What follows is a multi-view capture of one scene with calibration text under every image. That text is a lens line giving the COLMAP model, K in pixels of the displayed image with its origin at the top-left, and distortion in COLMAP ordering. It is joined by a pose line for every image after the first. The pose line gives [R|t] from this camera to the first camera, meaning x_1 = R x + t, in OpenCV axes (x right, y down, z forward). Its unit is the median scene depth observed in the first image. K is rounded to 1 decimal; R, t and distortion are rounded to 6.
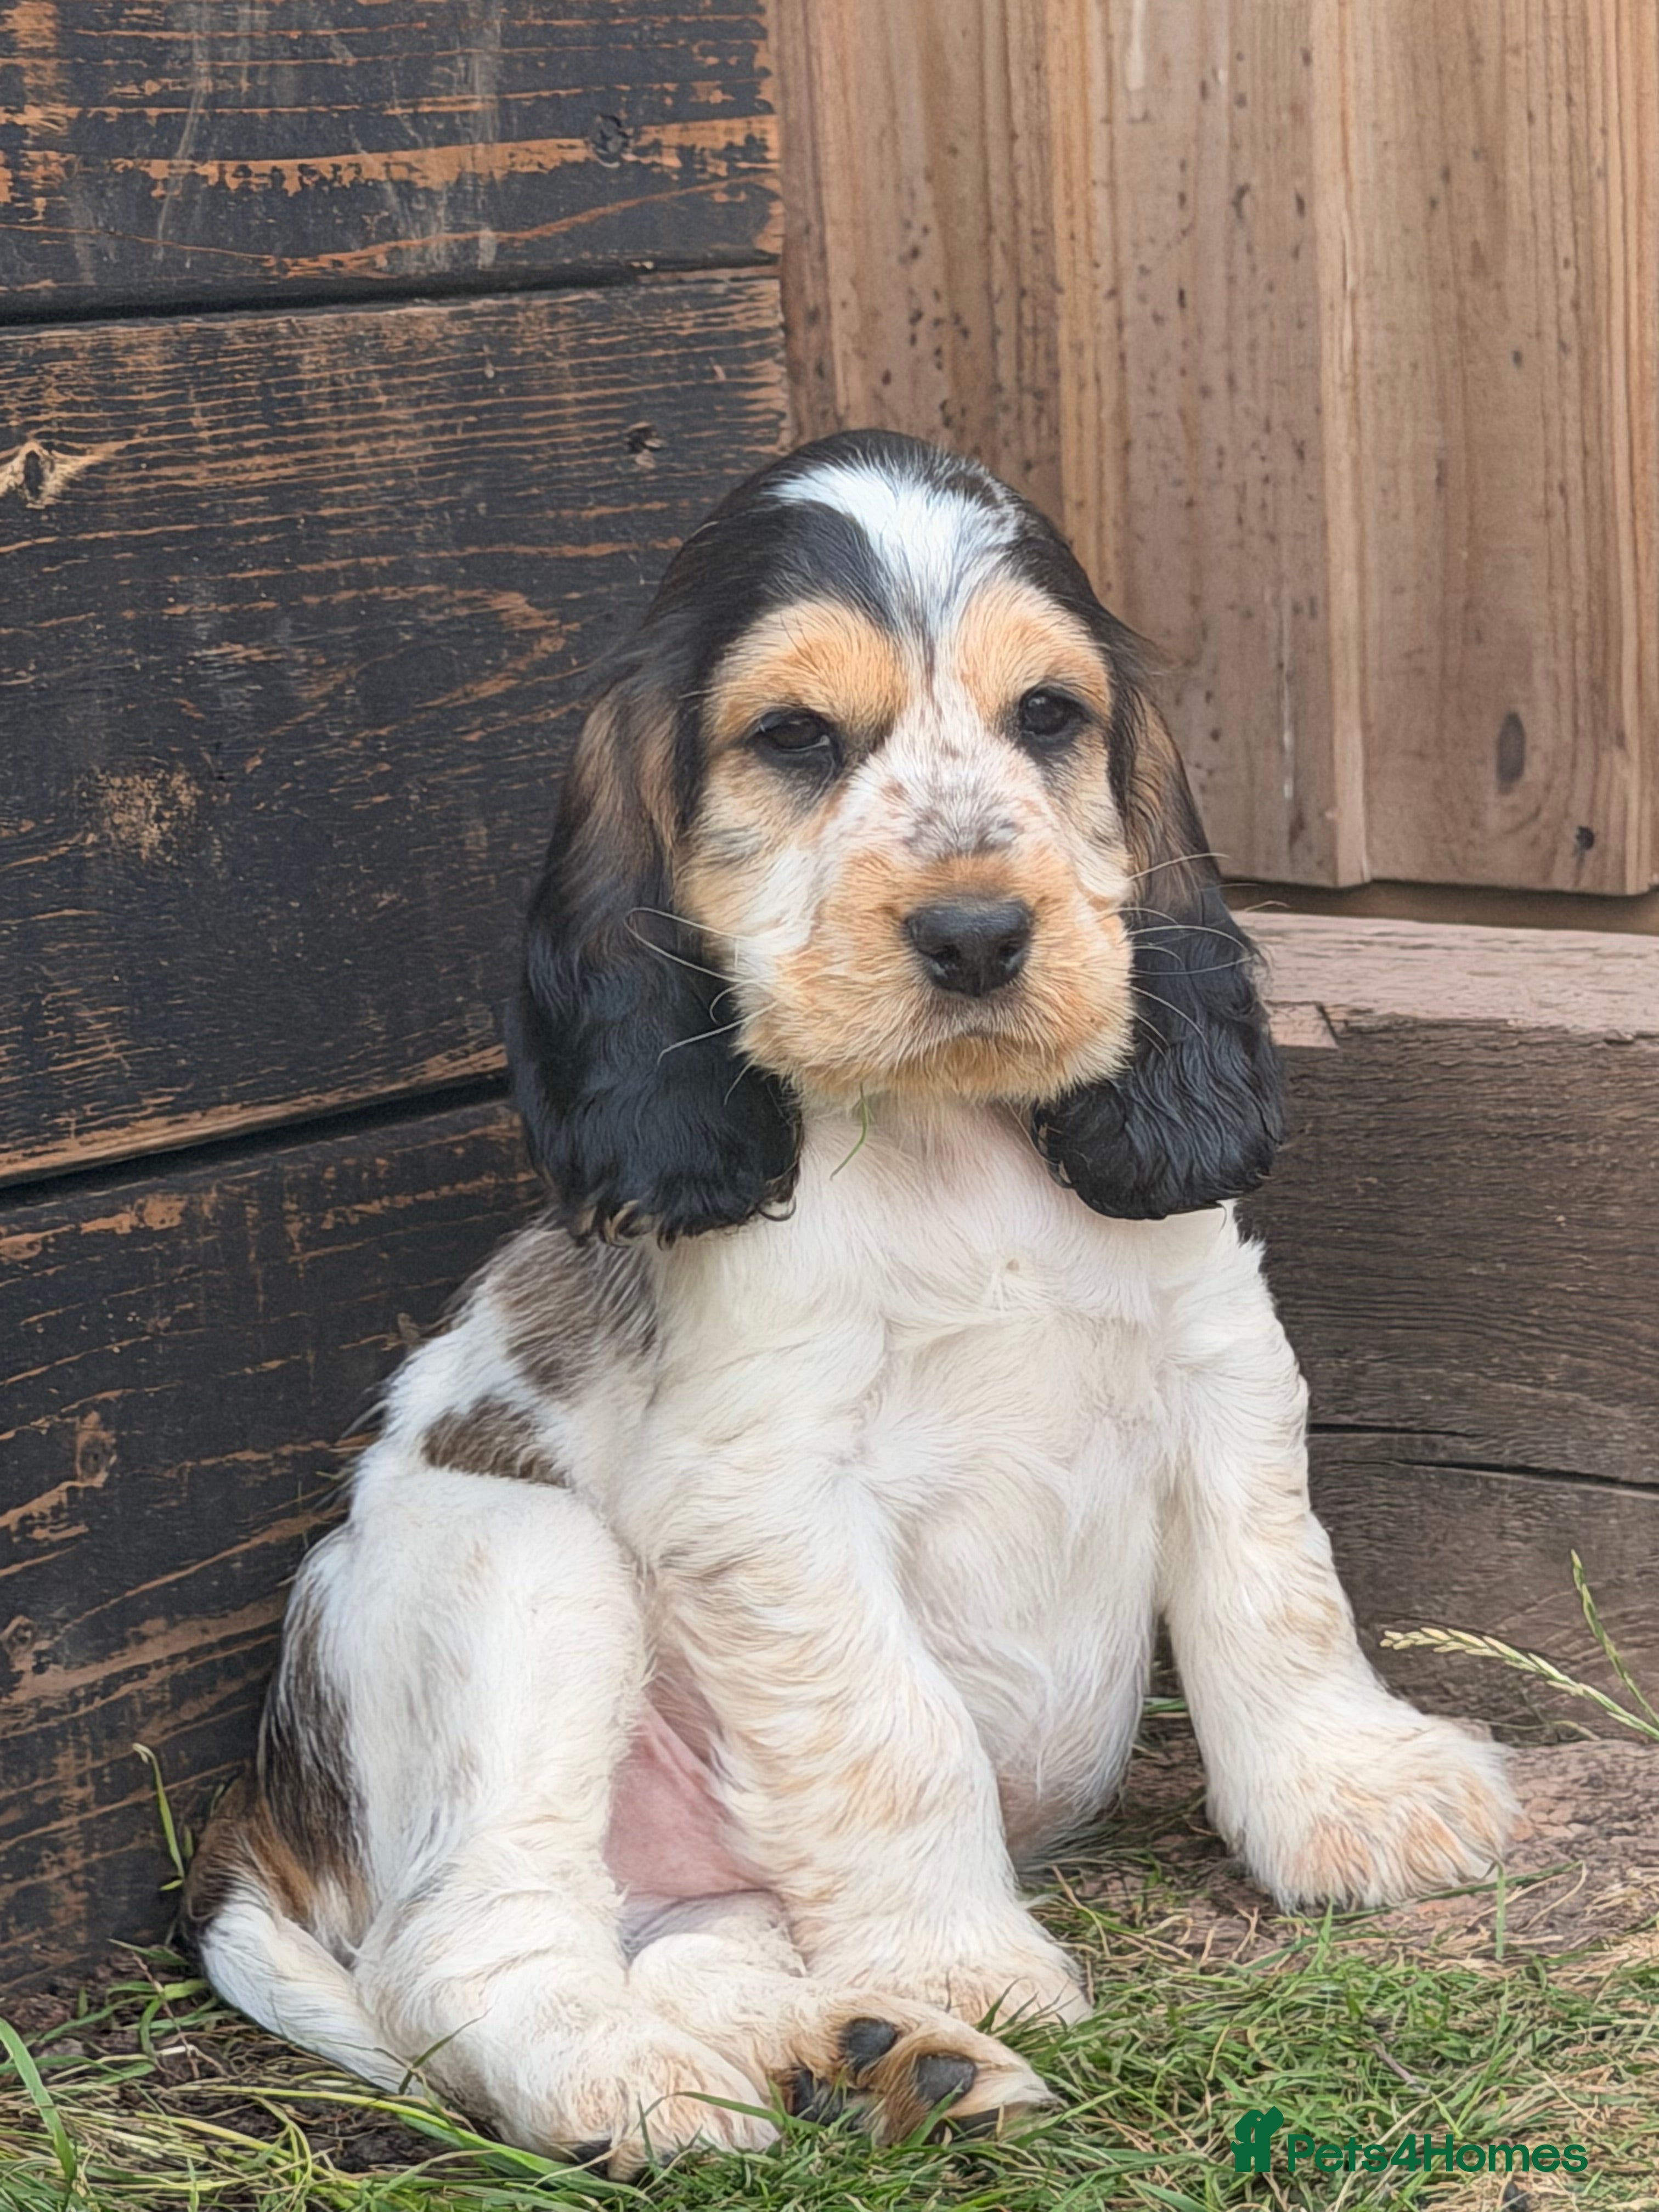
lens RADIAL K [[5707.5, 0, 829.5], [0, 5707.5, 1106.0], [0, 0, 1]] dist [0.028470, 0.716221]
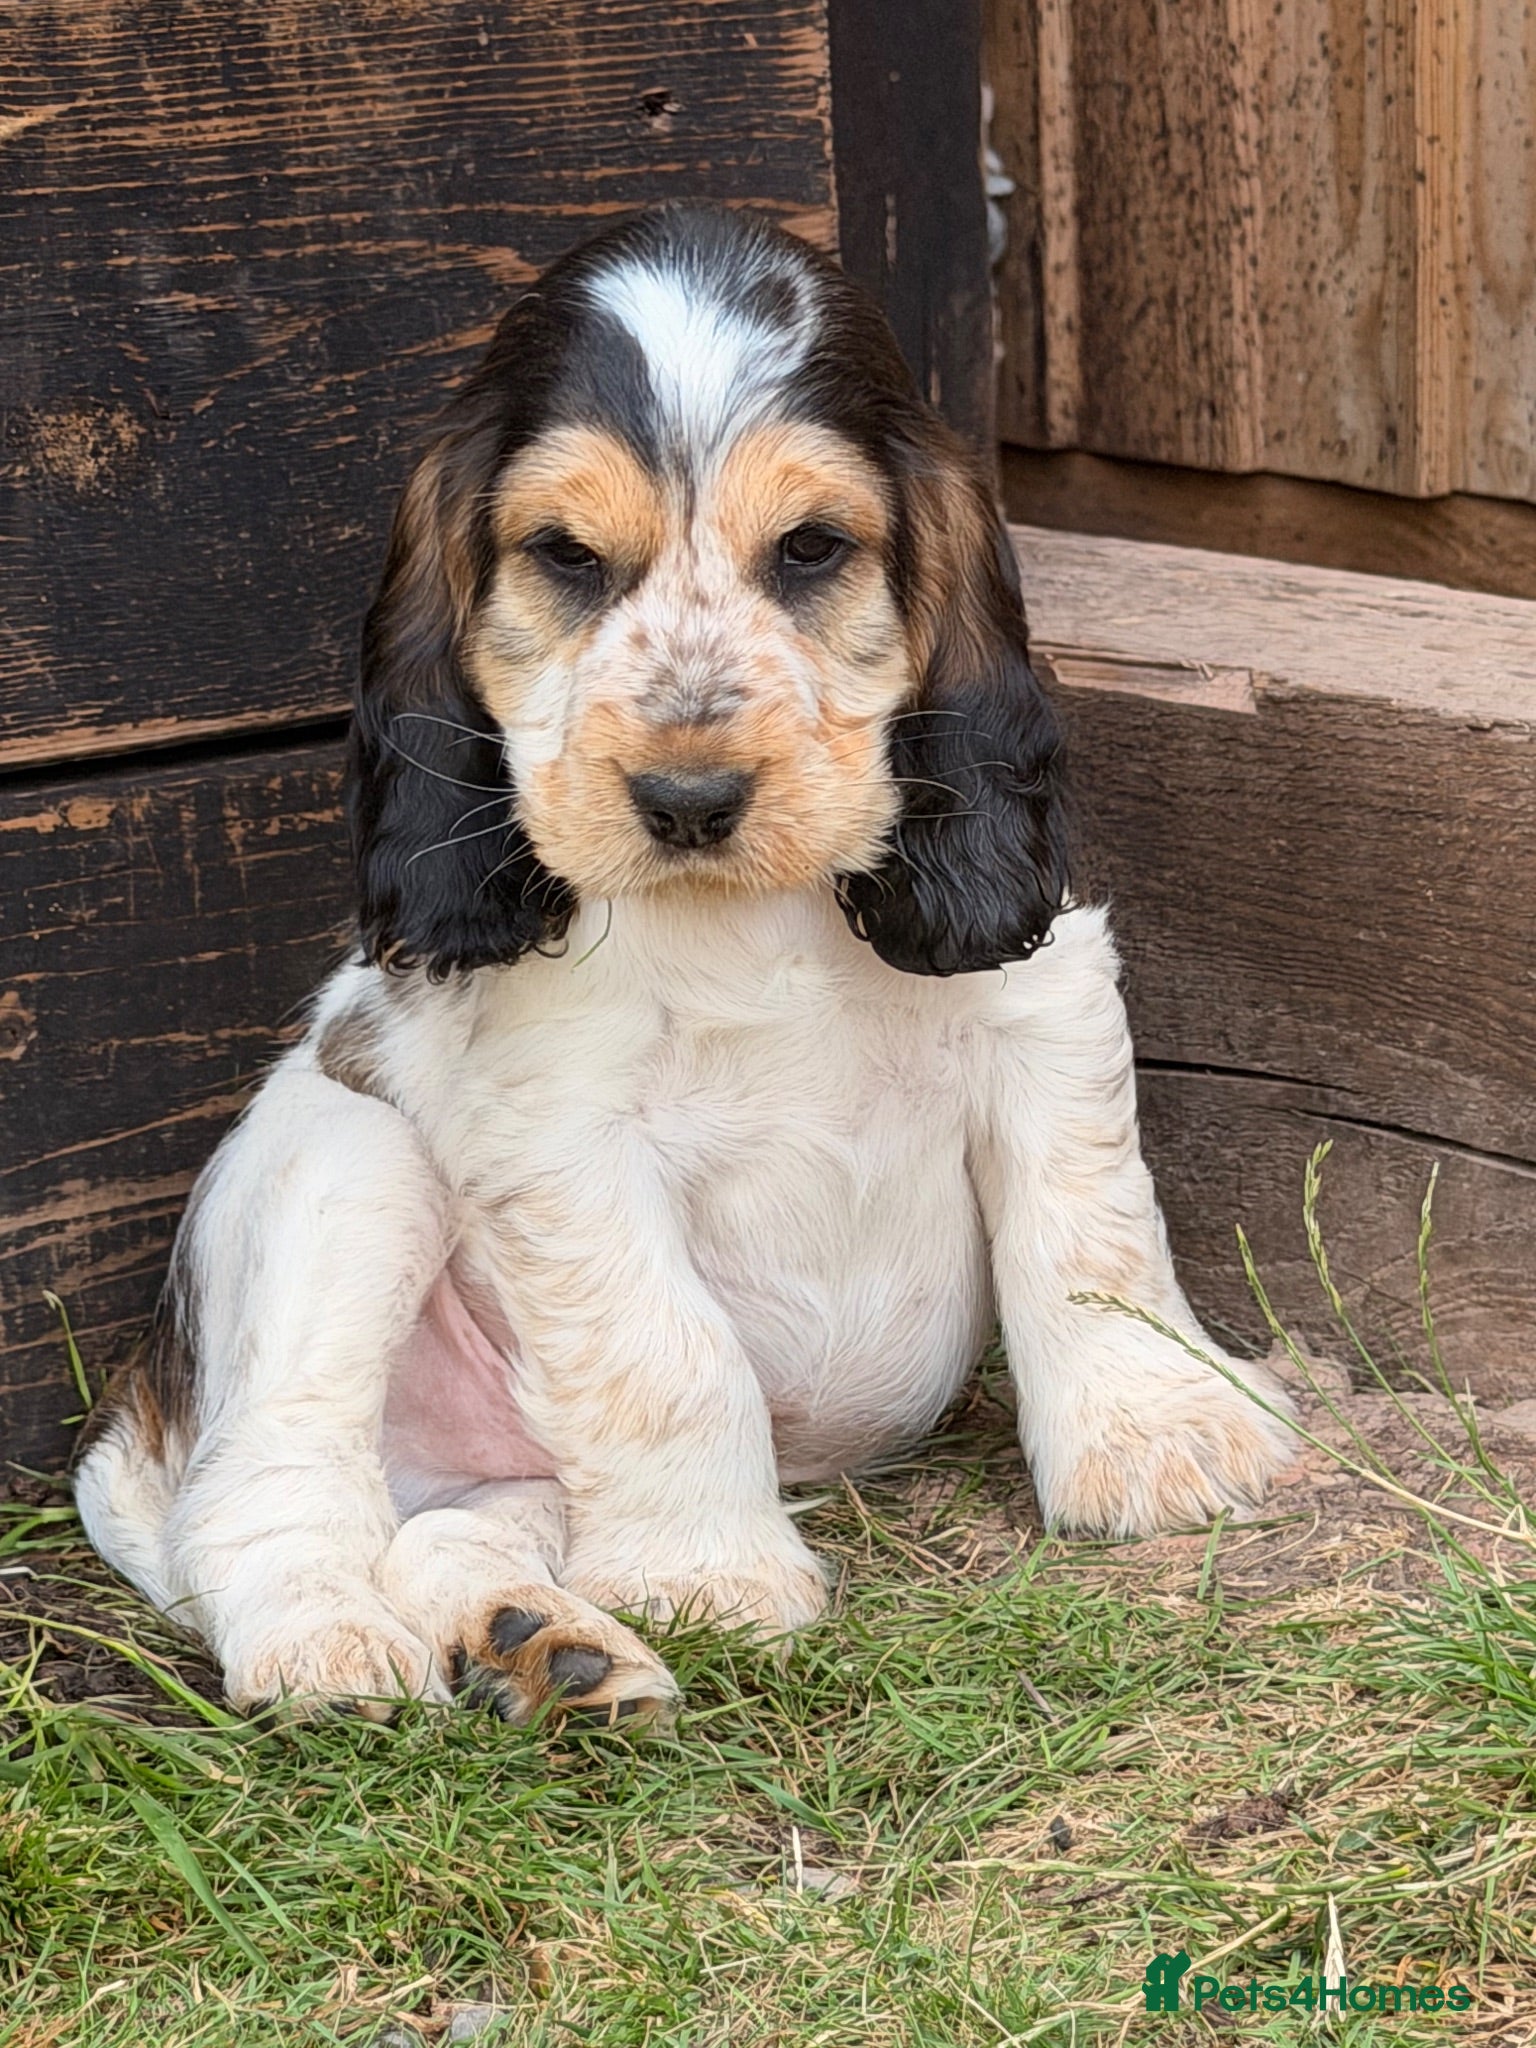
lens RADIAL K [[5310.0, 0, 768.0], [0, 5310.0, 1024.0], [0, 0, 1]] dist [0.085277, 0.033945]
pose [[0.973853, 0.068186, -0.216703, 0.230474], [-0.050555, 0.995021, 0.085890, -0.034967], [0.221480, -0.072689, 0.972452, 0.030567]]
